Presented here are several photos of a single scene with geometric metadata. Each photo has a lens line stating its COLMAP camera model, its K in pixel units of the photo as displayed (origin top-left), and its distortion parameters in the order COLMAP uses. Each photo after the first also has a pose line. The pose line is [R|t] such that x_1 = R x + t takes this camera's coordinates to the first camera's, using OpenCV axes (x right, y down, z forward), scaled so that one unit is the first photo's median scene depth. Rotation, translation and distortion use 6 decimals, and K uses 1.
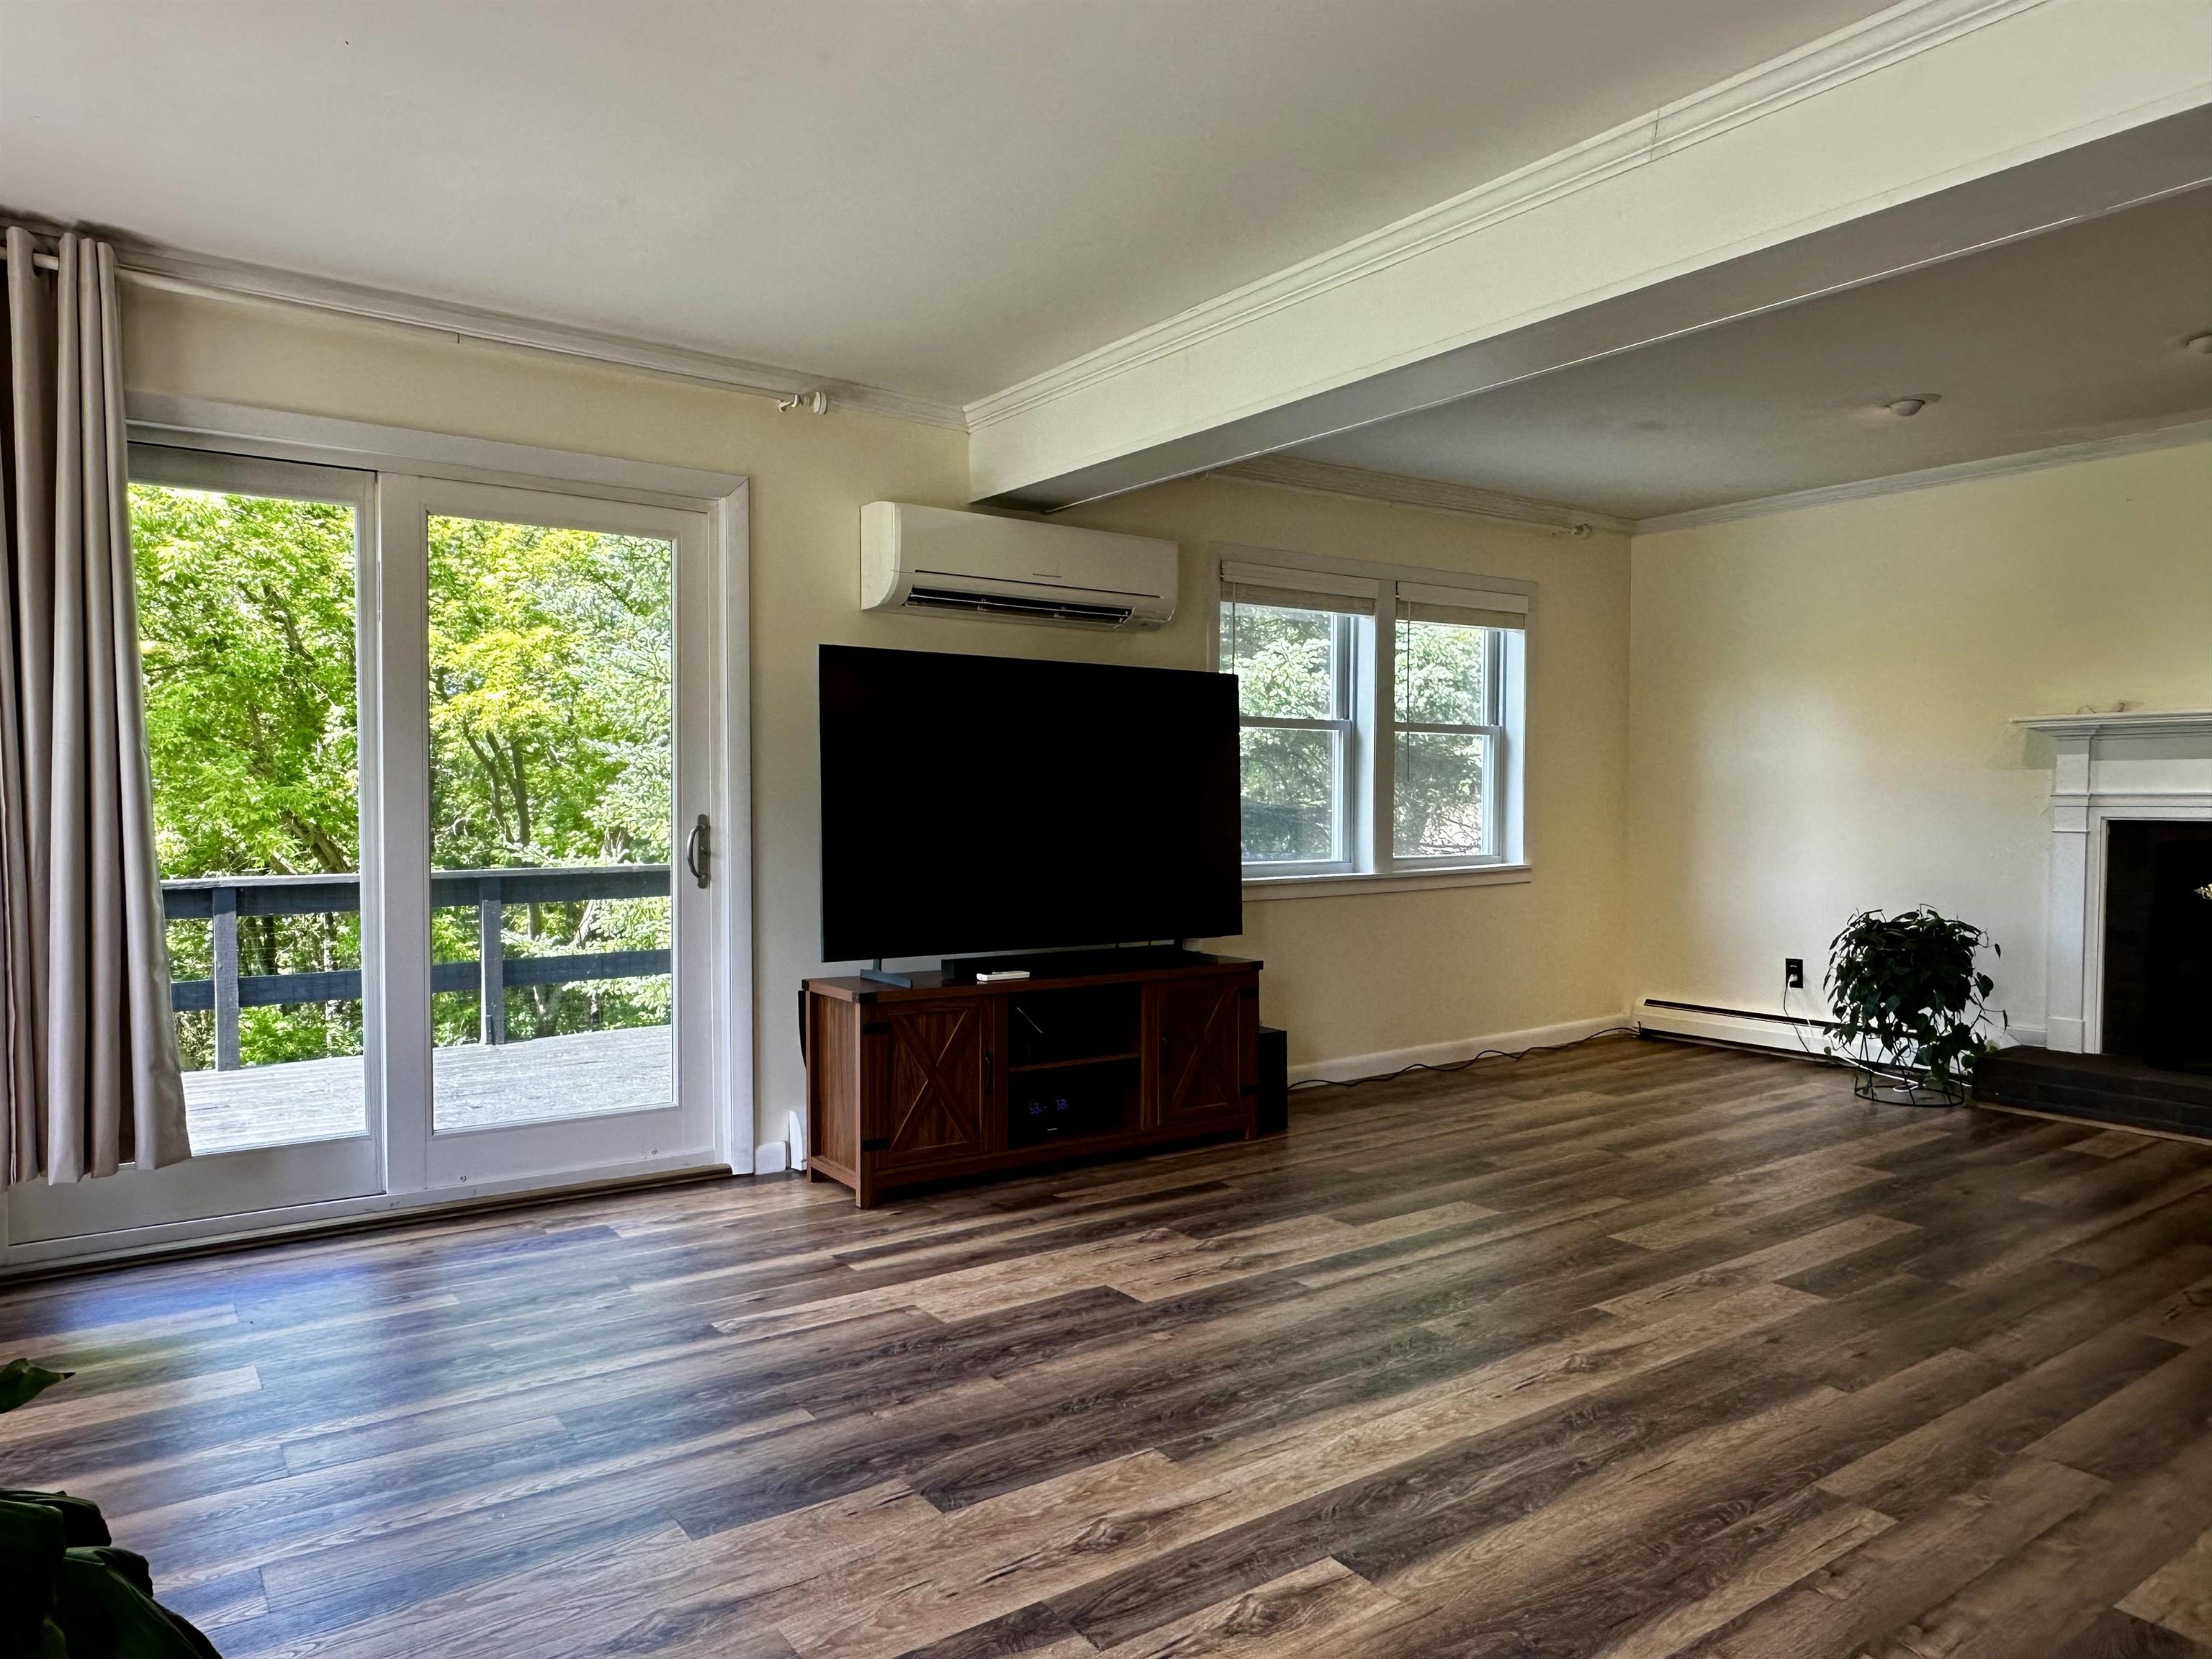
lens RADIAL K [[1439.8, 0, 1097.6], [0, 1439.8, 849.3], [0, 0, 1]] dist [0.000390, 0.000733]
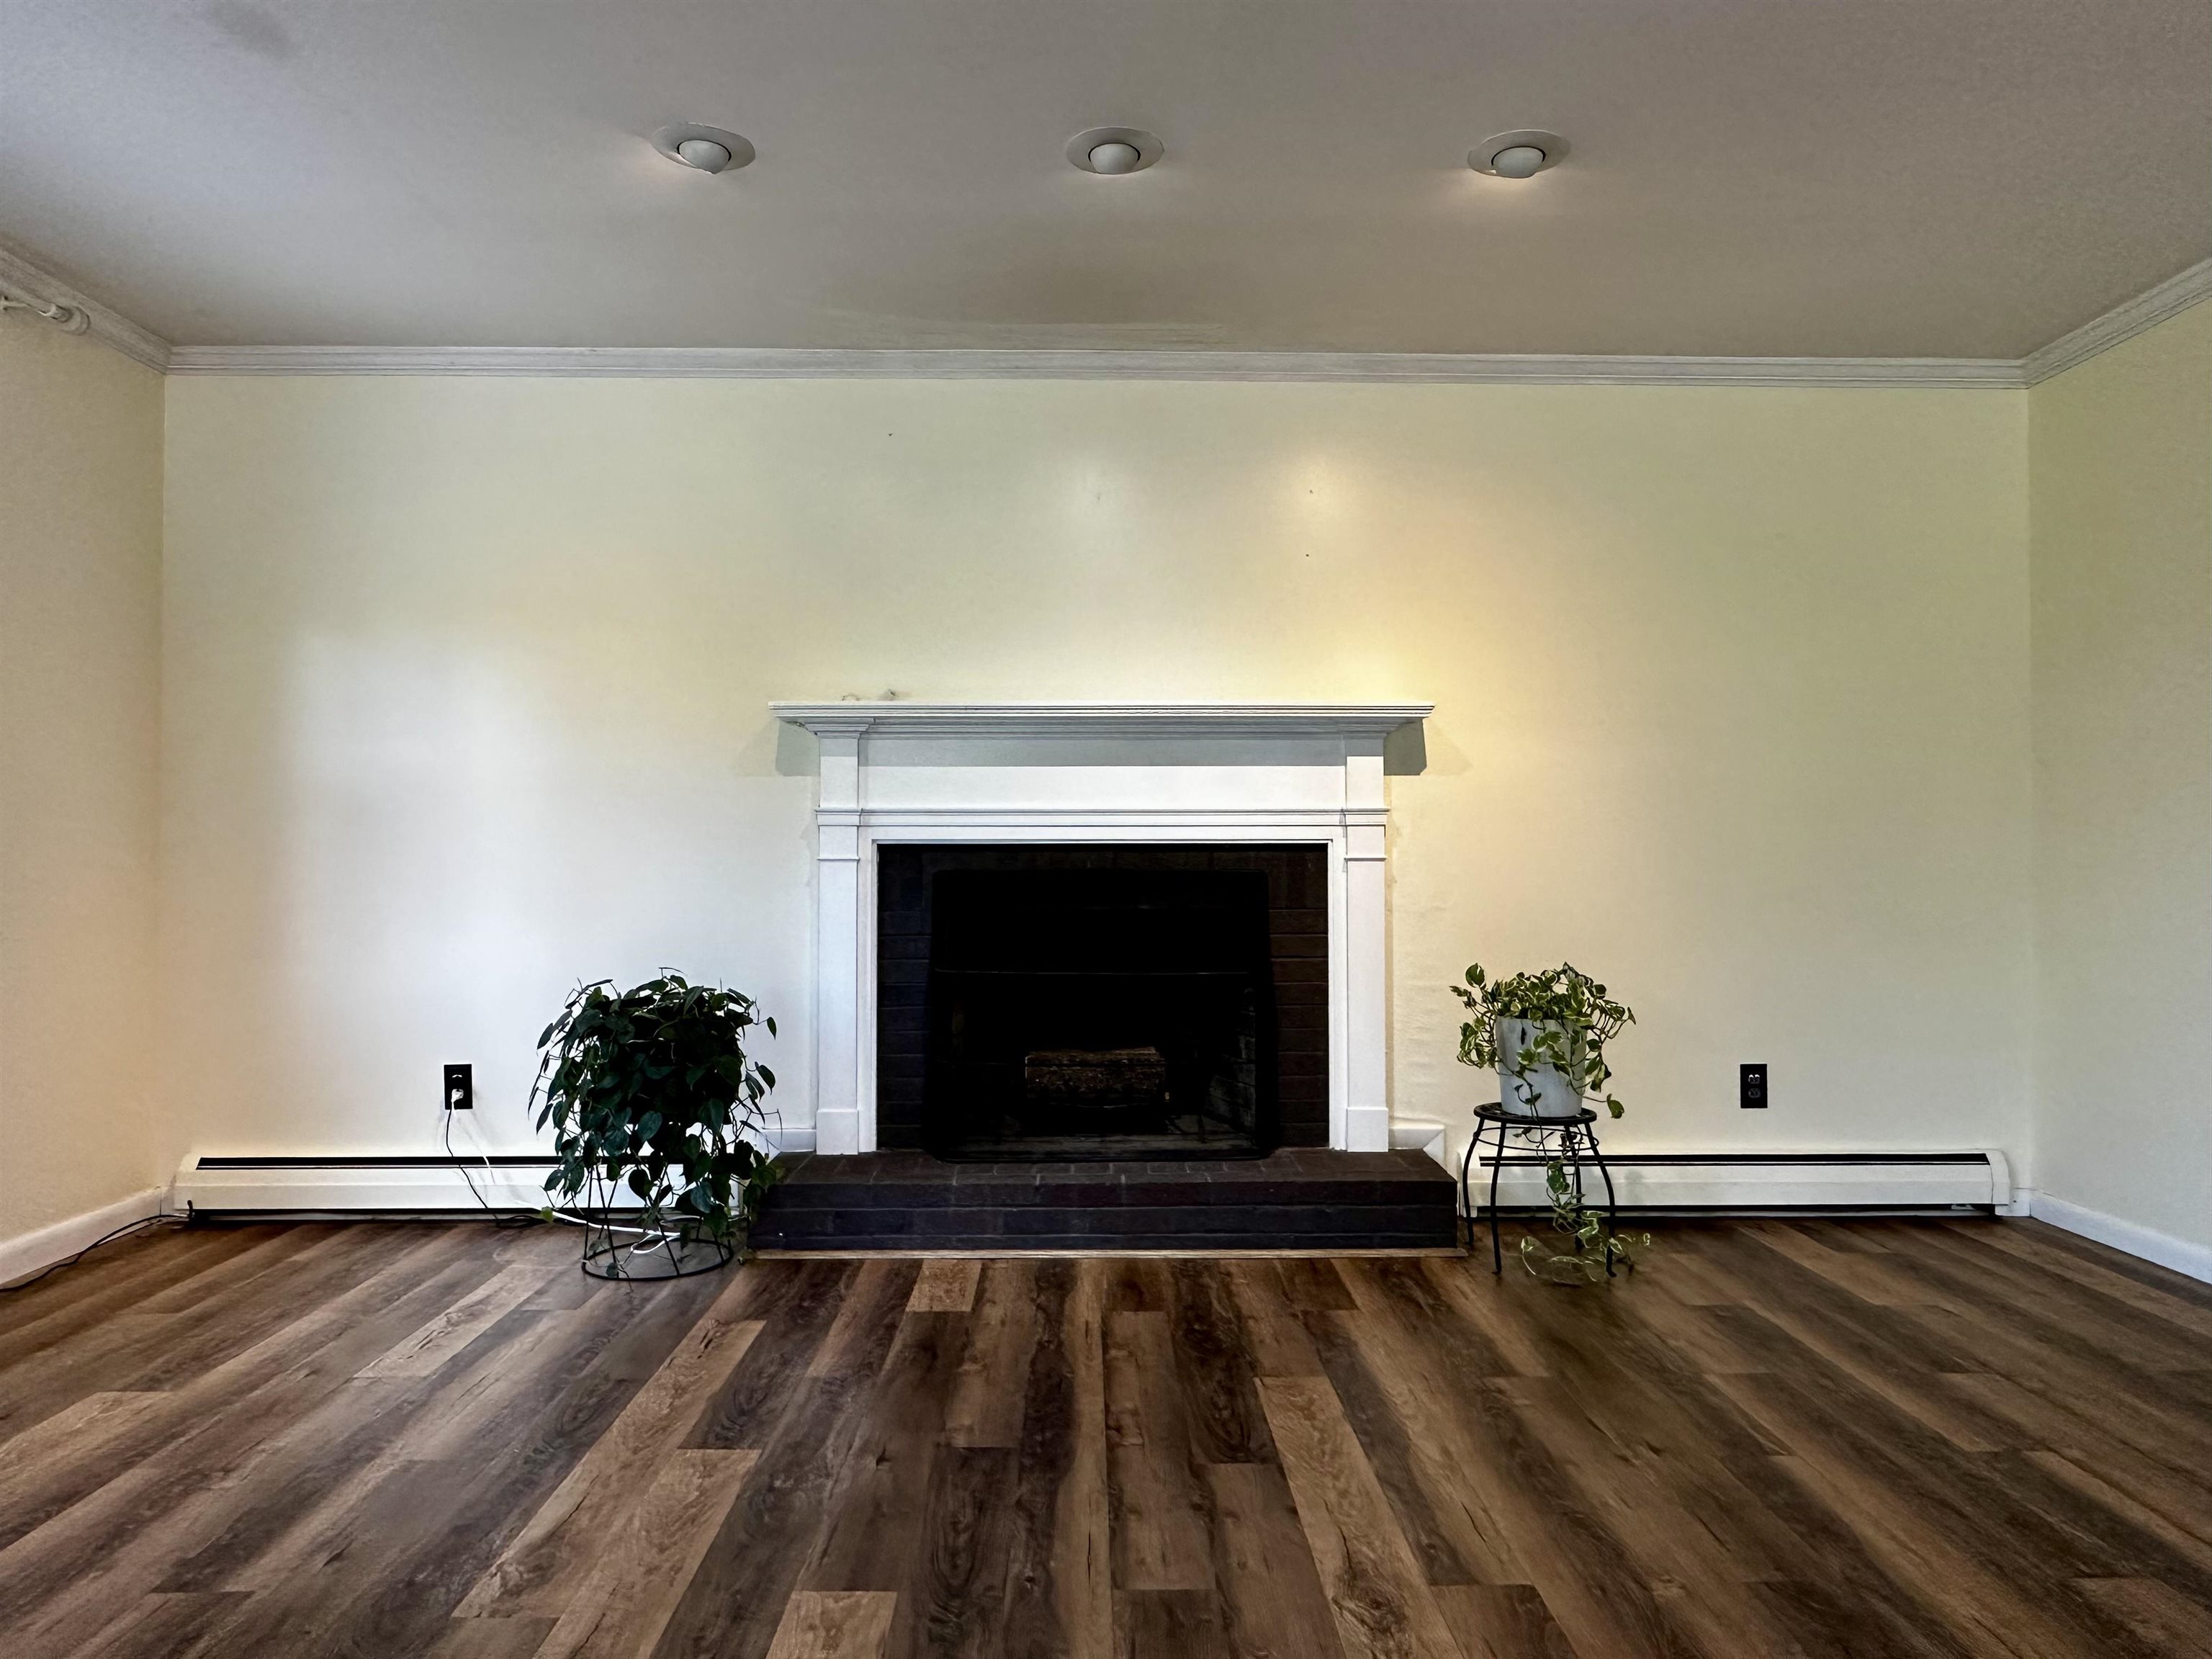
lens RADIAL K [[1439.8, 0, 1097.6], [0, 1439.8, 849.3], [0, 0, 1]] dist [0.000390, 0.000733]
pose [[0.569371, 0.010143, 0.822018, 0.133111], [0.029275, 0.999039, -0.032605, 0.010718], [-0.821559, 0.042629, 0.568527, 0.451361]]
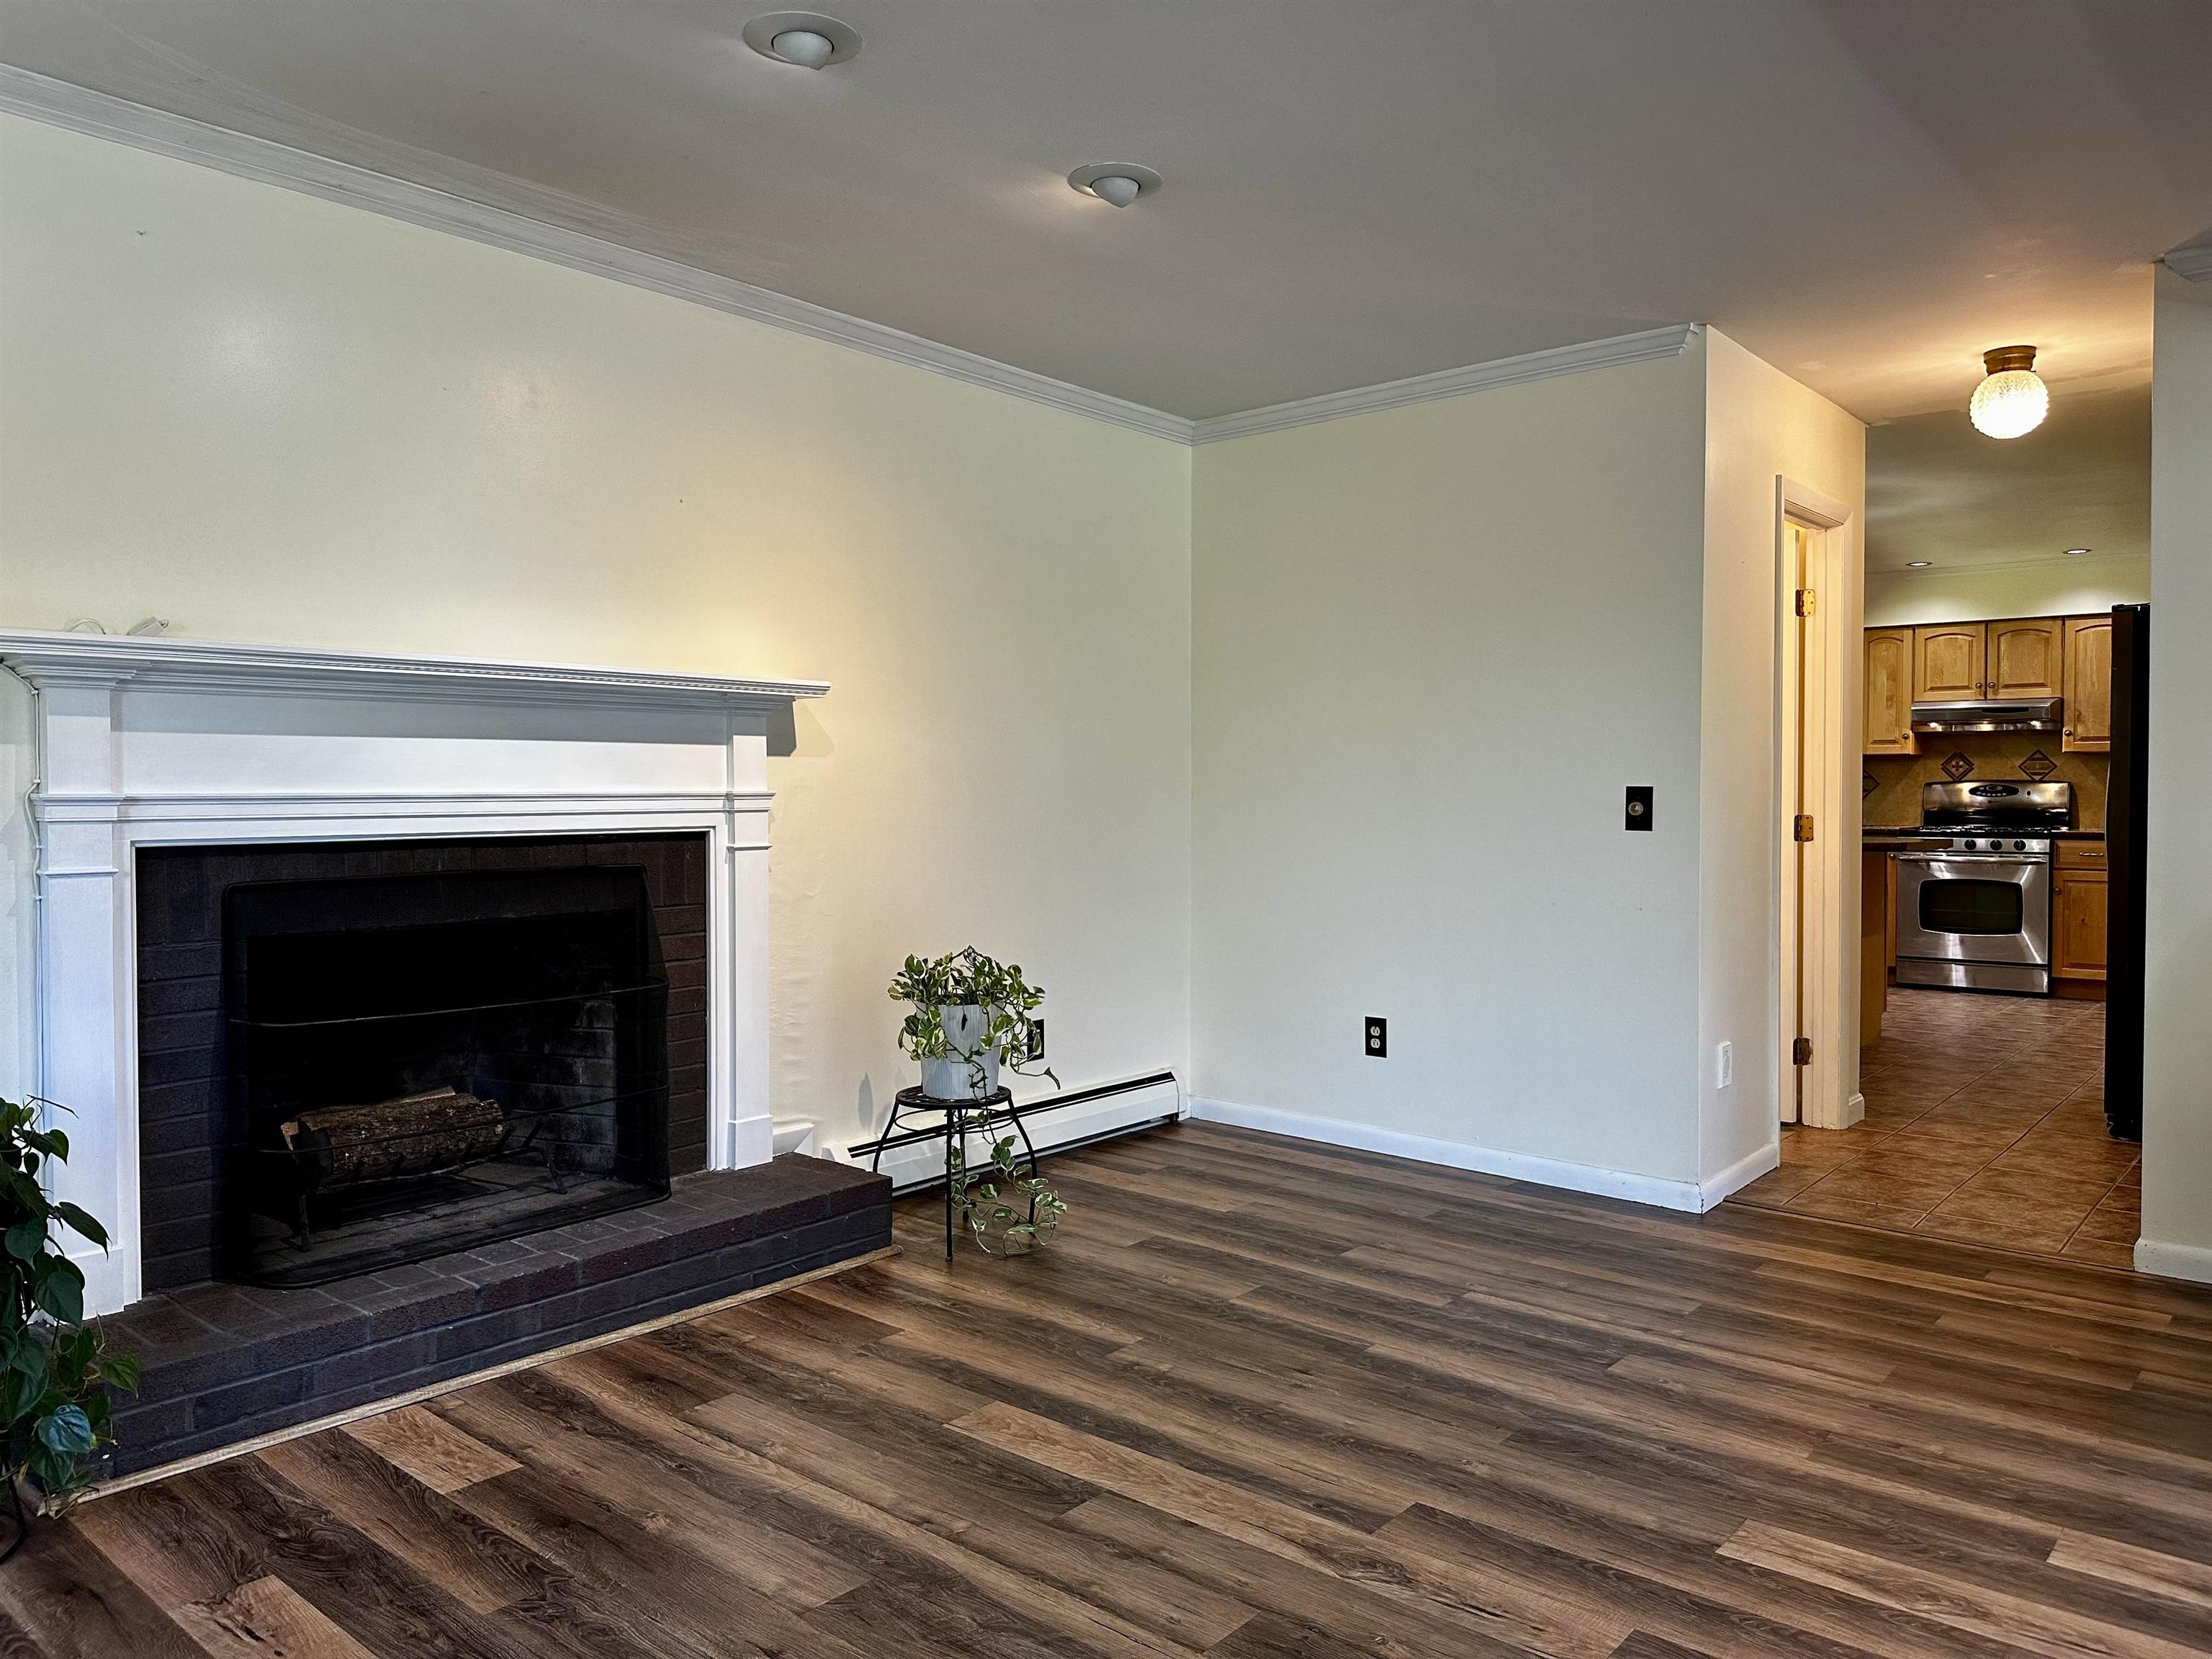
lens RADIAL K [[1552.1, 0, 1106.0], [0, 1552.1, 829.5], [0, 0, 1]] dist [0.100167, -0.148264]
pose [[-0.242242, -0.026888, 0.969843, 0.068501], [0.035753, 0.998690, 0.036617, -0.033494], [-0.969557, 0.043545, -0.240963, 0.770307]]
